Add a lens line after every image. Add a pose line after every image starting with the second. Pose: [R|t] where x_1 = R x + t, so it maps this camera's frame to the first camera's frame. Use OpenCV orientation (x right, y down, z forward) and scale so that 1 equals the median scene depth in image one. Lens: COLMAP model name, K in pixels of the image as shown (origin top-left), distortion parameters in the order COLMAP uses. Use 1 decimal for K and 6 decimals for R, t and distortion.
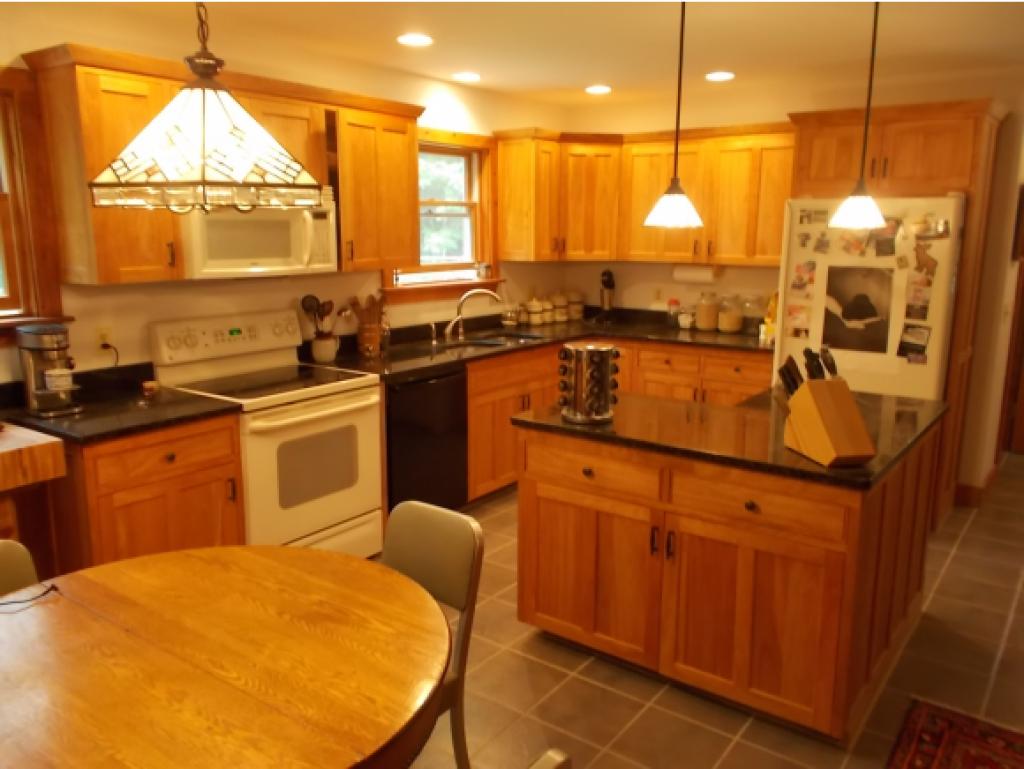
lens RADIAL K [[809.5, 0, 512.0], [0, 809.5, 384.5], [0, 0, 1]] dist [0.010184, 0.008599]
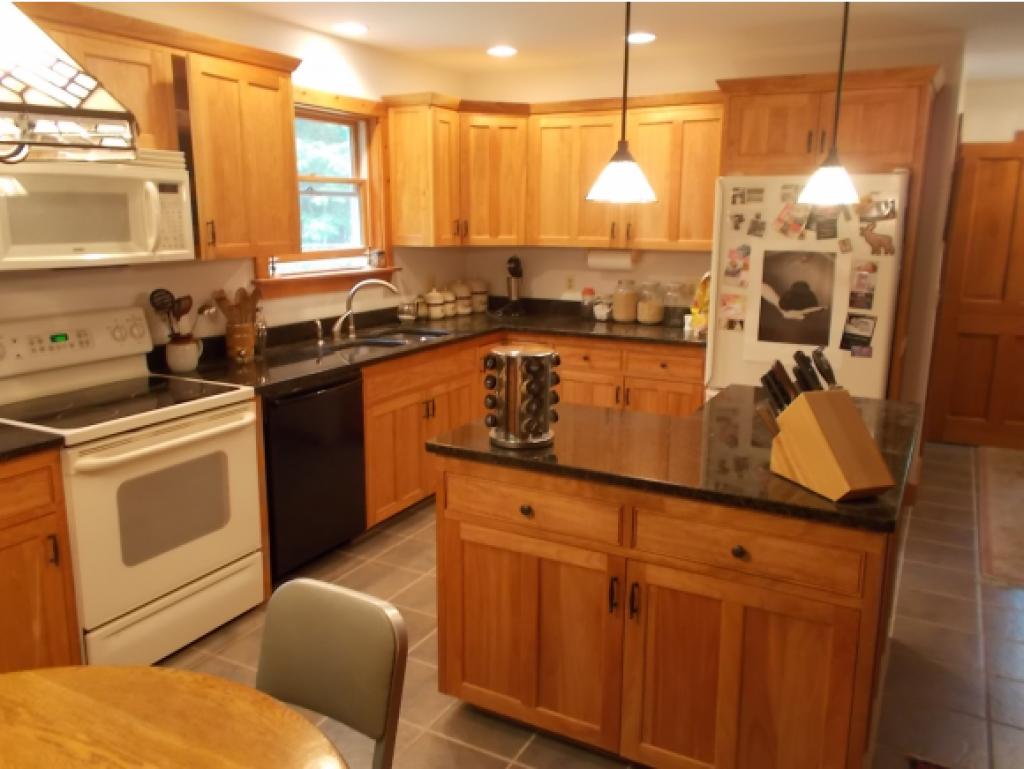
lens RADIAL K [[804.1, 0, 512.0], [0, 804.1, 384.5], [0, 0, 1]] dist [0.033945, -0.033063]
pose [[0.989835, -0.027517, 0.139536, -0.017980], [0.025269, 0.999521, 0.017851, -0.019690], [-0.139961, -0.014144, 0.990056, 0.145340]]
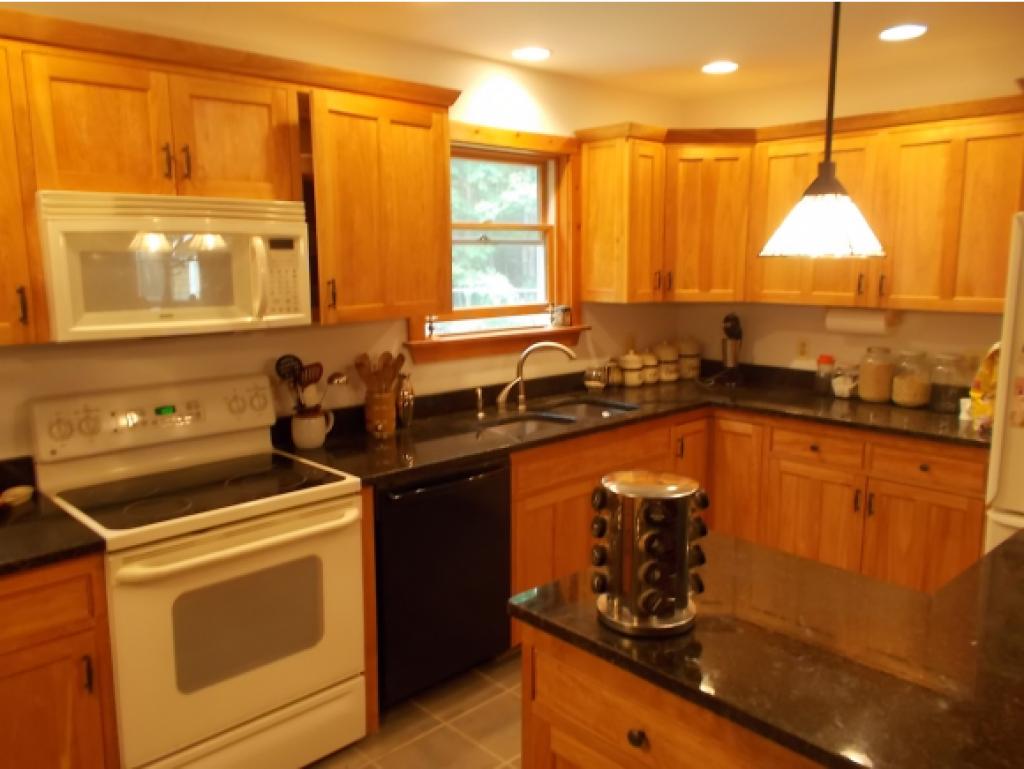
lens RADIAL K [[809.5, 0, 512.0], [0, 809.5, 384.5], [0, 0, 1]] dist [0.010184, 0.008599]
pose [[0.984441, 0.020337, -0.174536, 0.065933], [-0.026341, 0.999136, -0.032156, -0.062661], [0.173731, 0.036253, 0.984126, 0.312655]]
